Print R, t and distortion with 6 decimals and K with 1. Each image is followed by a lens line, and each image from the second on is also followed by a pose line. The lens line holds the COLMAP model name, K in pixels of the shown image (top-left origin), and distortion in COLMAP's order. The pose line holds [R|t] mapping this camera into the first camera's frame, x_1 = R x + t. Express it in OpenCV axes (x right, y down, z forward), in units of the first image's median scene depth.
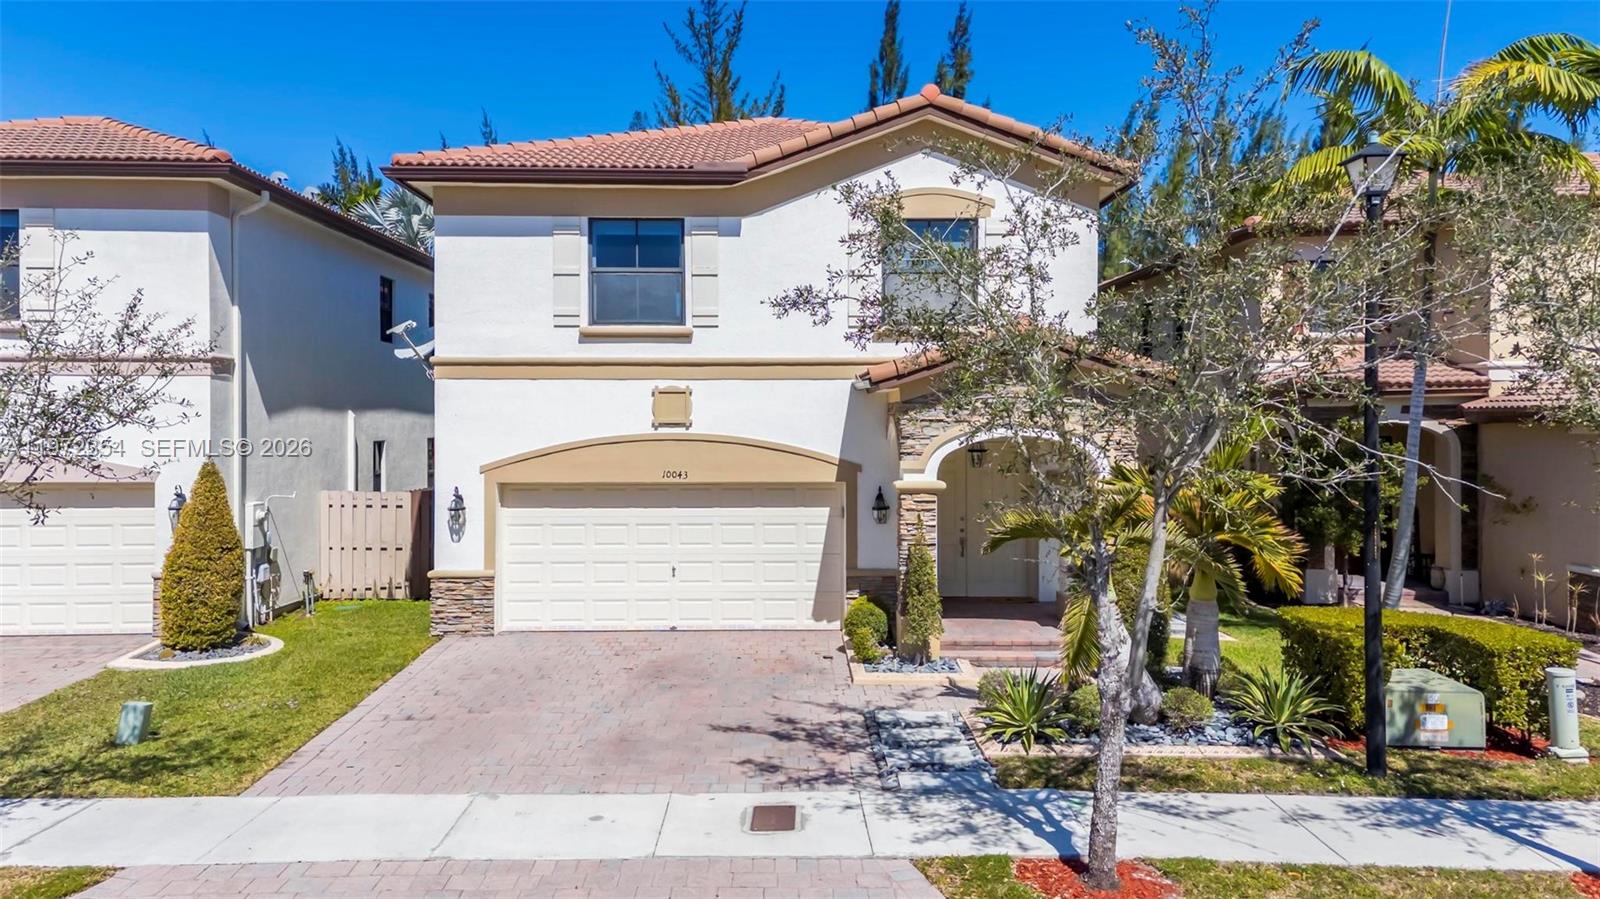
lens RADIAL K [[1196.5, 0, 794.9], [0, 1196.5, 468.4], [0, 0, 1]] dist [0.074528, -0.004627]
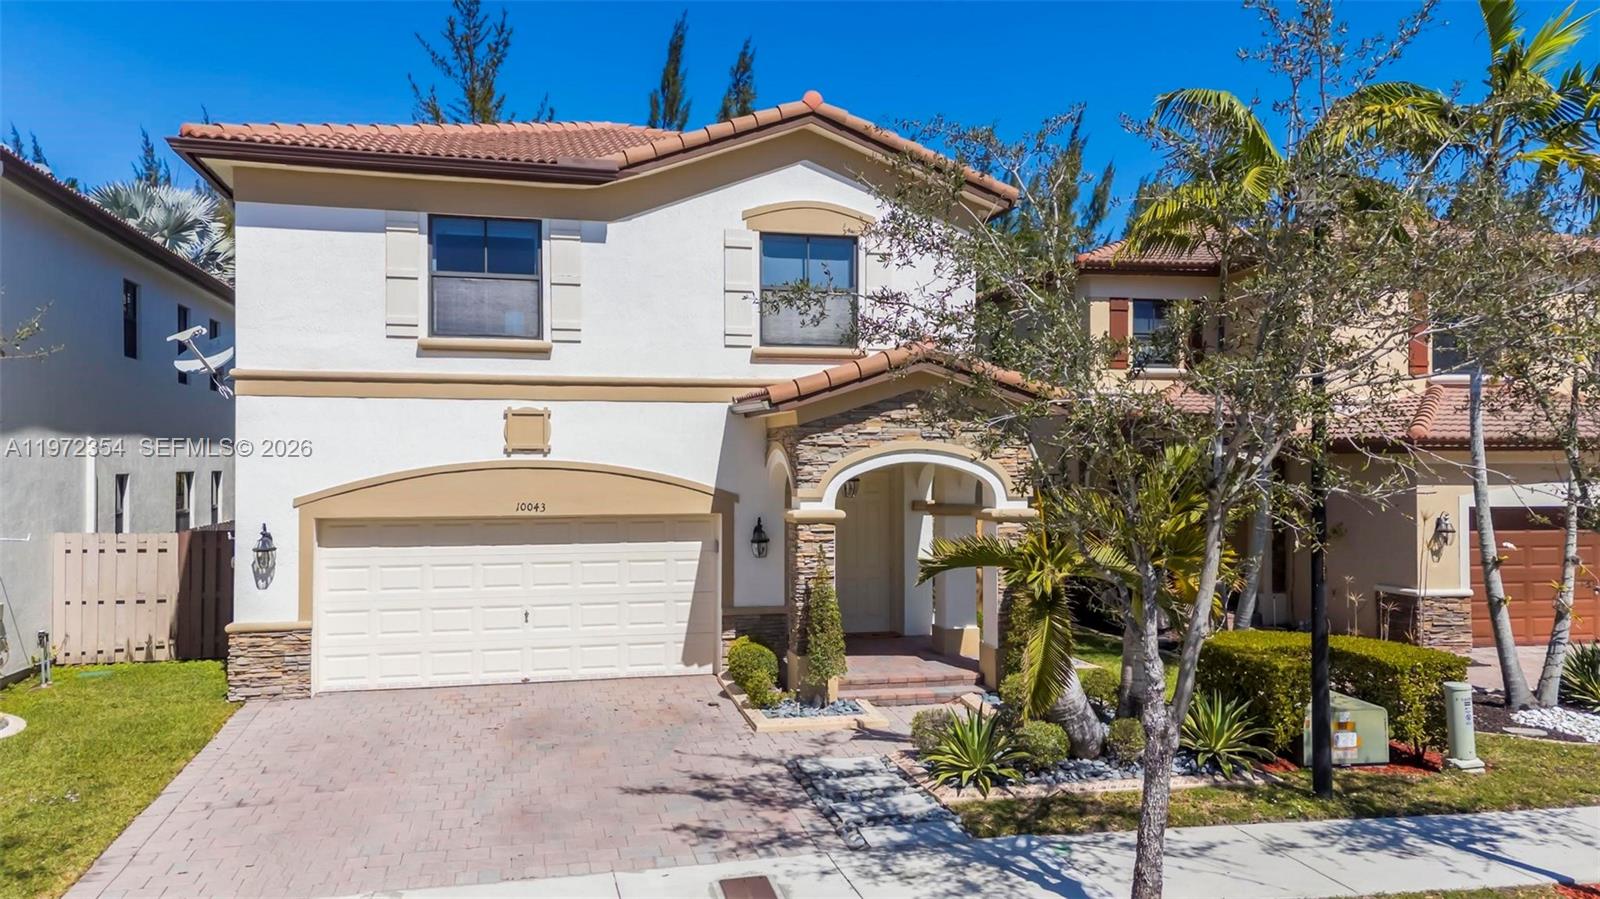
lens RADIAL K [[1196.5, 0, 814.3], [0, 1196.5, 494.6], [0, 0, 1]] dist [0.074528, -0.004627]
pose [[0.973981, -0.005099, 0.226574, -0.112527], [0.008055, 0.999894, -0.012122, 0.009684], [-0.226488, 0.013631, 0.973918, 0.093131]]
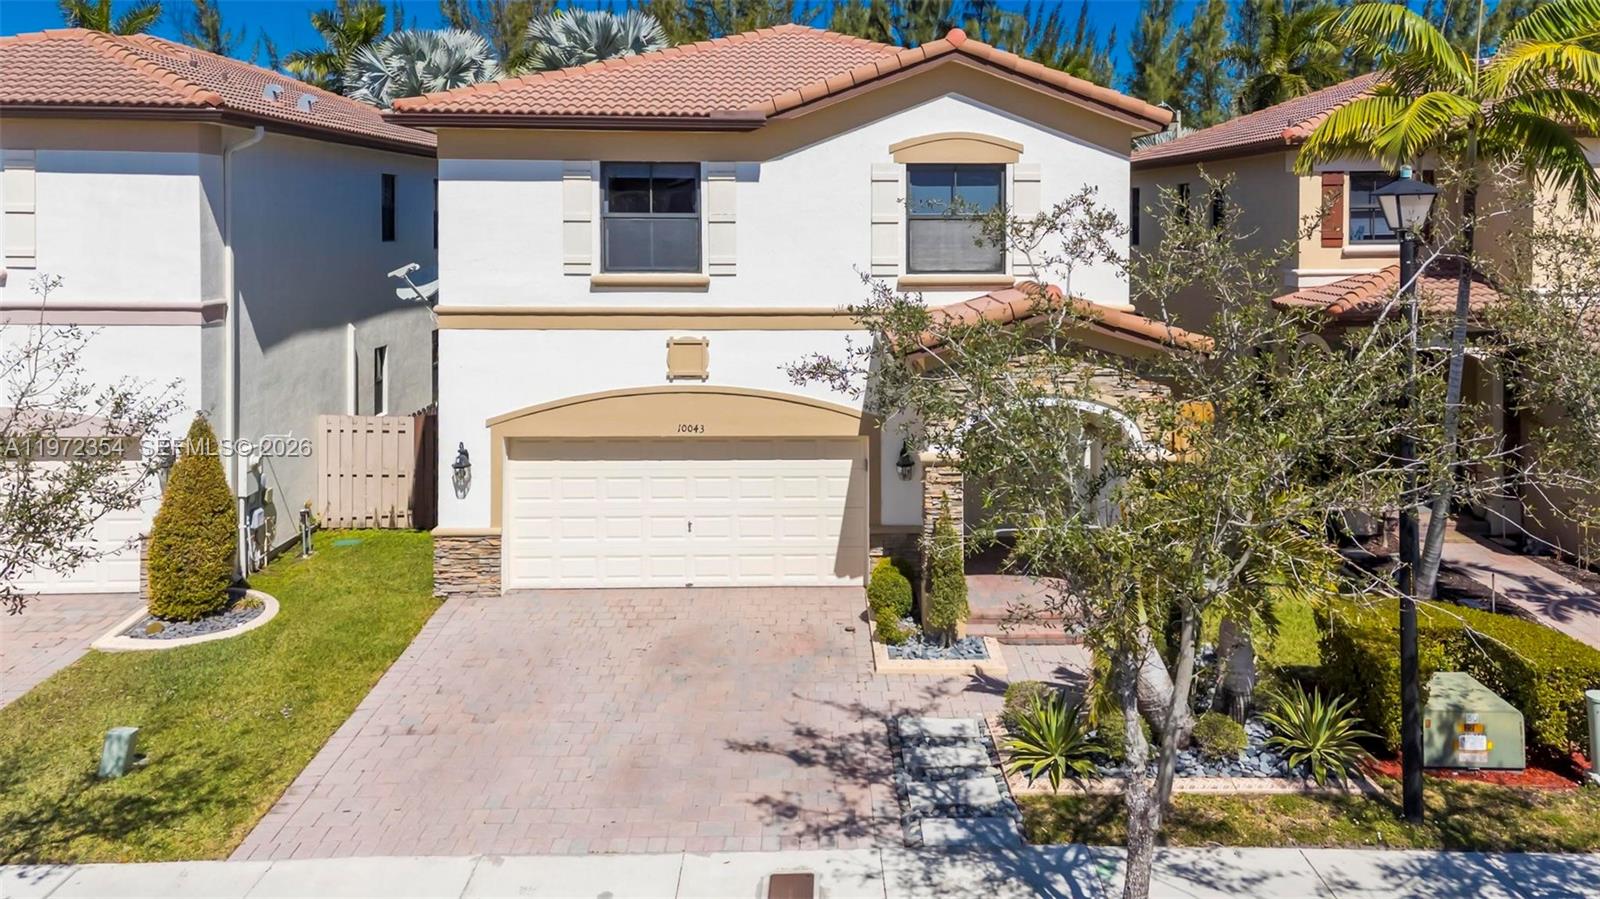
lens RADIAL K [[1253.8, 0, 841.6], [0, 1253.8, 286.4], [0, 0, 1]] dist [0.062199, 0.005189]
pose [[0.999866, -0.001292, 0.016348, 0.004714], [0.001109, 0.999937, 0.011186, -0.137718], [-0.016362, -0.011166, 0.999804, -0.003973]]
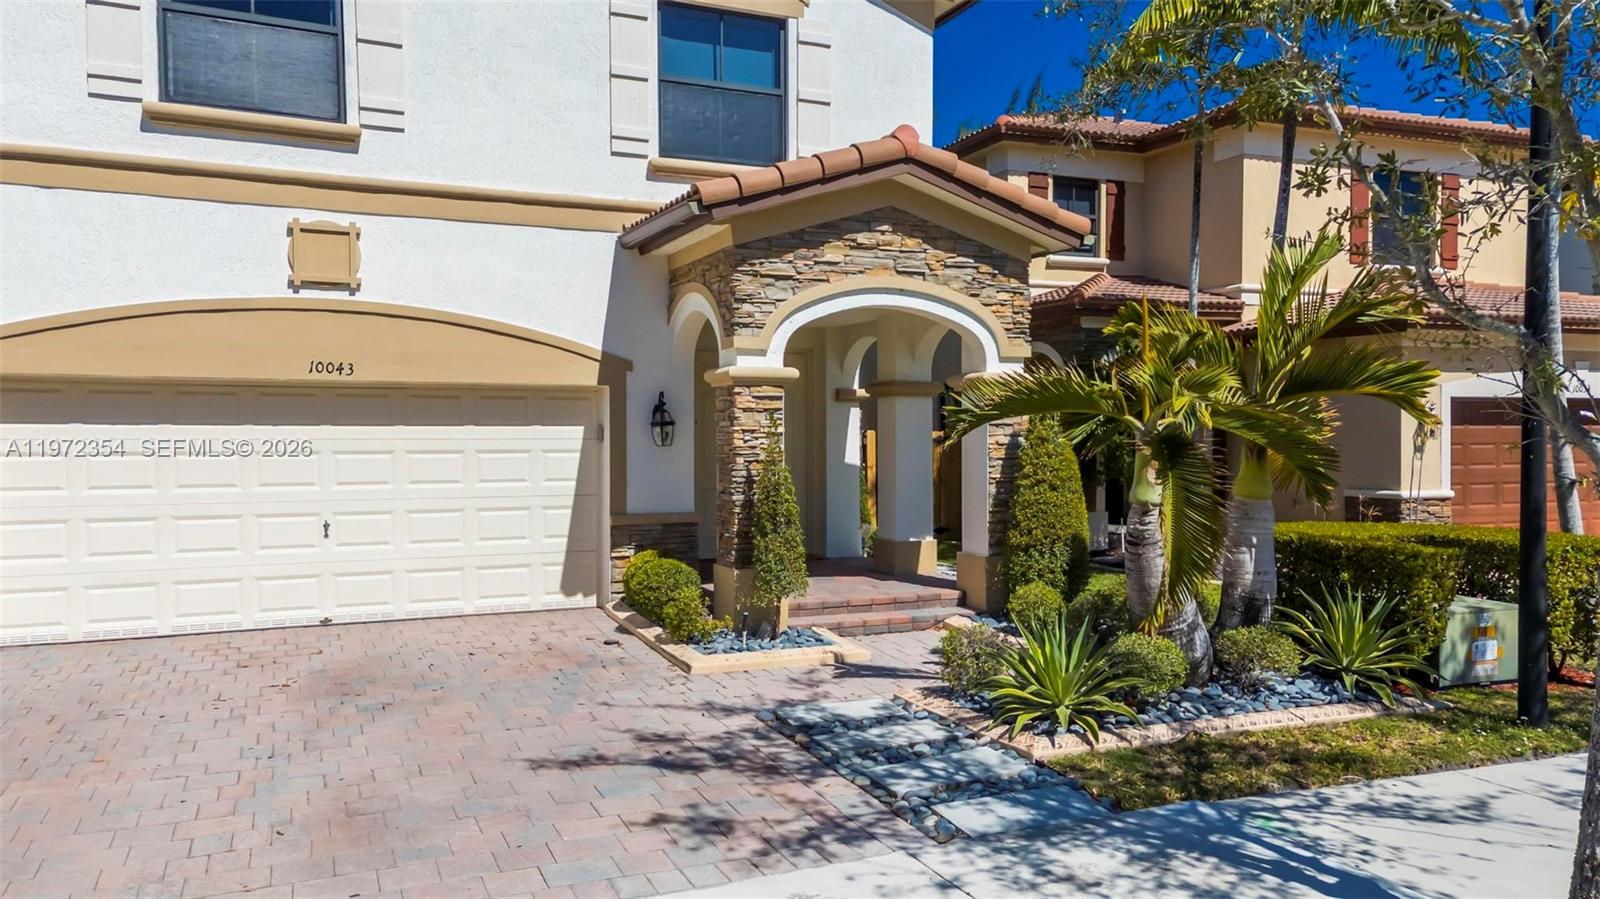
lens RADIAL K [[1196.5, 0, 825.9], [0, 1196.5, 463.9], [0, 0, 1]] dist [0.074528, -0.004627]
pose [[0.914276, -0.011323, 0.404934, -0.139053], [0.018224, 0.999747, -0.013190, 0.077432], [-0.404682, 0.019439, 0.914251, 0.385829]]
